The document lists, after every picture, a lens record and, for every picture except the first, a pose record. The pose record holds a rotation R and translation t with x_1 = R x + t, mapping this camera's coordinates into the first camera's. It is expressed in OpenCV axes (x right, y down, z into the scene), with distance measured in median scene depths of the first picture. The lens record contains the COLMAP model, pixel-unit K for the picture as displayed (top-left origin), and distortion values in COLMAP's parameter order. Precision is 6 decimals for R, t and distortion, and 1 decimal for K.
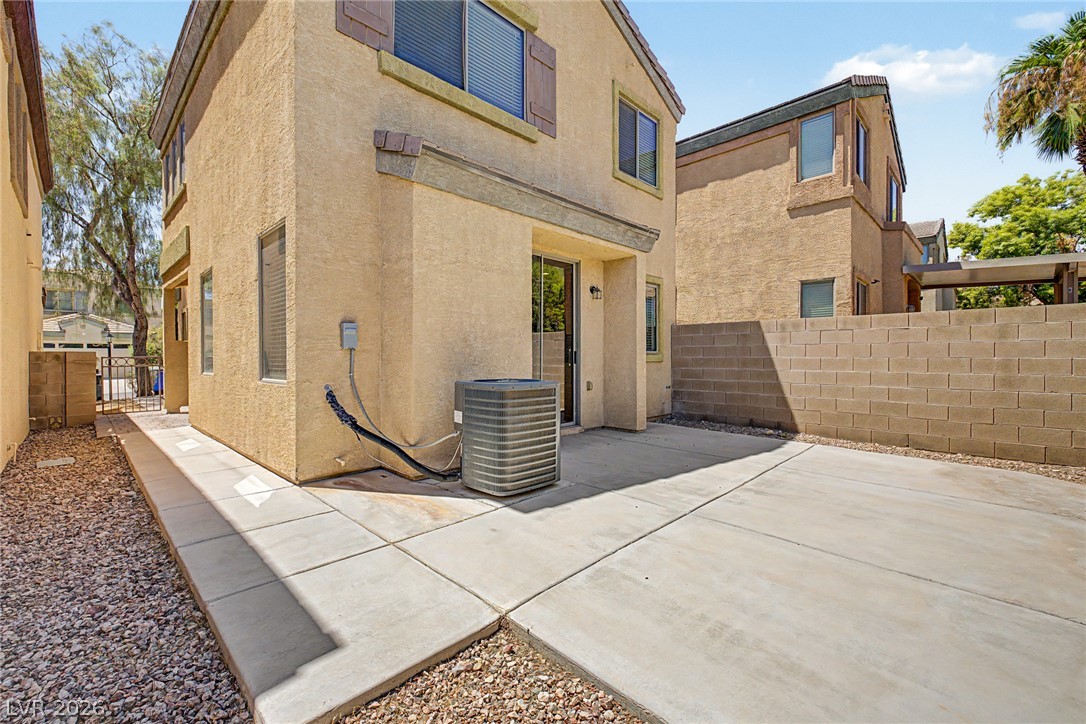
lens RADIAL K [[457.2, 0, 543.0], [0, 457.2, 362.0], [0, 0, 1]] dist [0.002446, 0.000365]
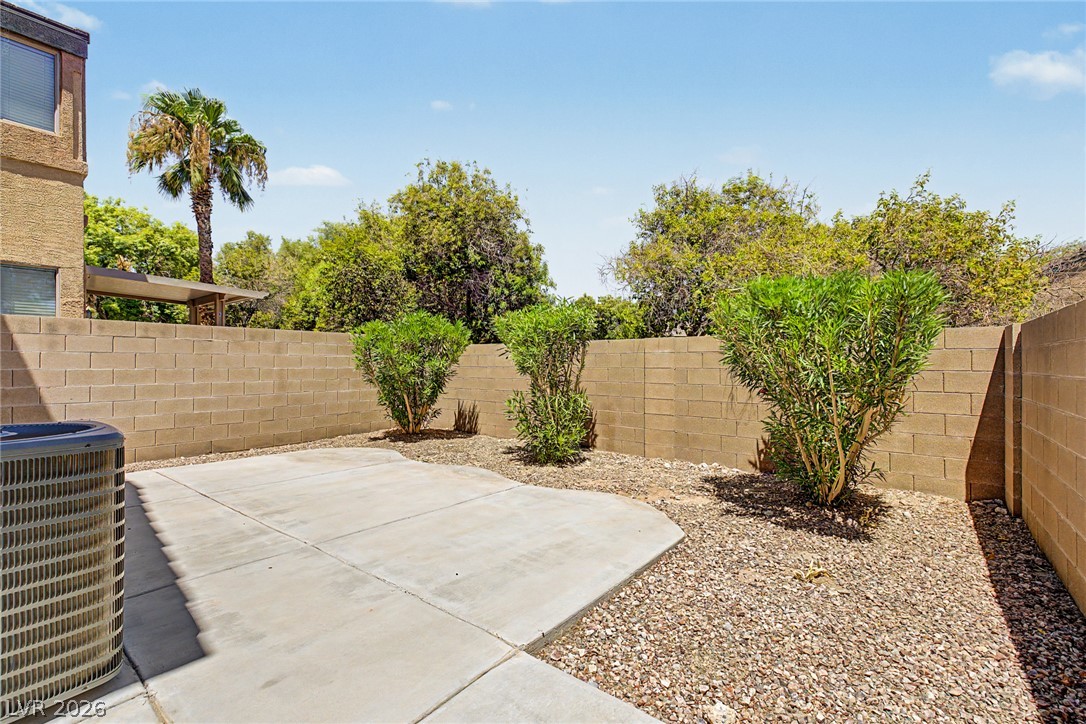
lens RADIAL K [[465.7, 0, 542.5], [0, 465.7, 366.4], [0, 0, 1]] dist [0.001104, 0.000137]
pose [[-0.110430, -0.003619, 0.993877, -0.528334], [0.012762, 0.999906, 0.005059, -0.014092], [-0.993802, 0.013242, -0.110374, 0.540980]]
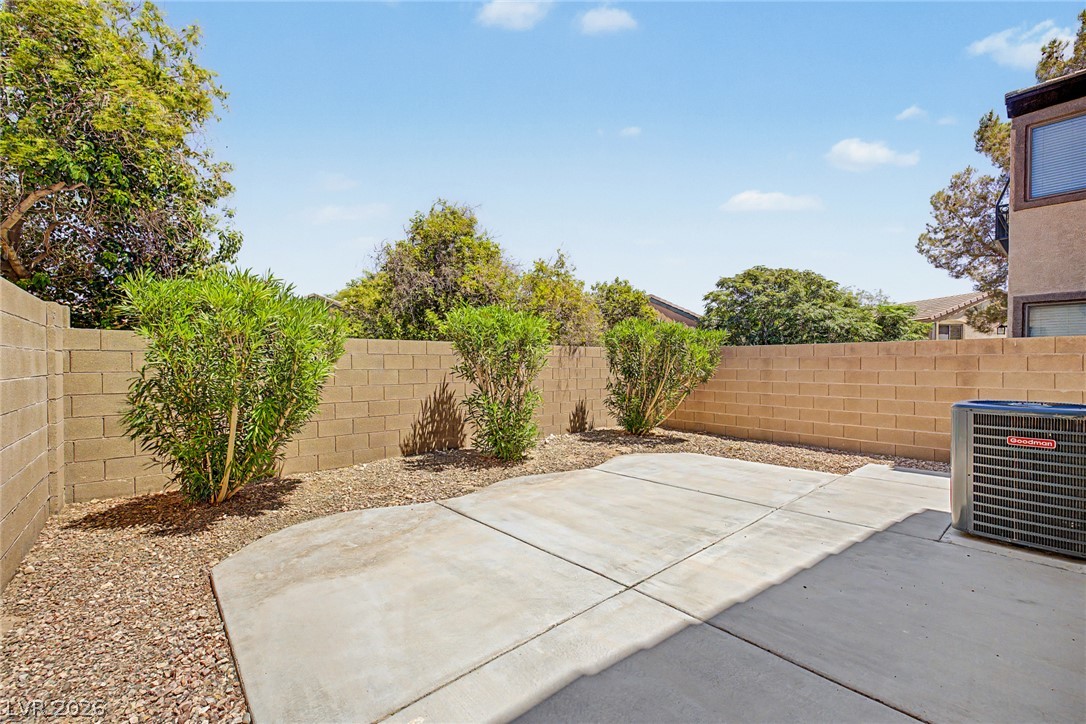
lens RADIAL K [[457.2, 0, 543.0], [0, 457.2, 362.0], [0, 0, 1]] dist [0.002446, 0.000365]
pose [[-0.996540, 0.004862, 0.082973, 0.667437], [0.005476, 0.999959, 0.007181, -0.035577], [-0.082935, 0.007611, -0.996526, 1.811852]]
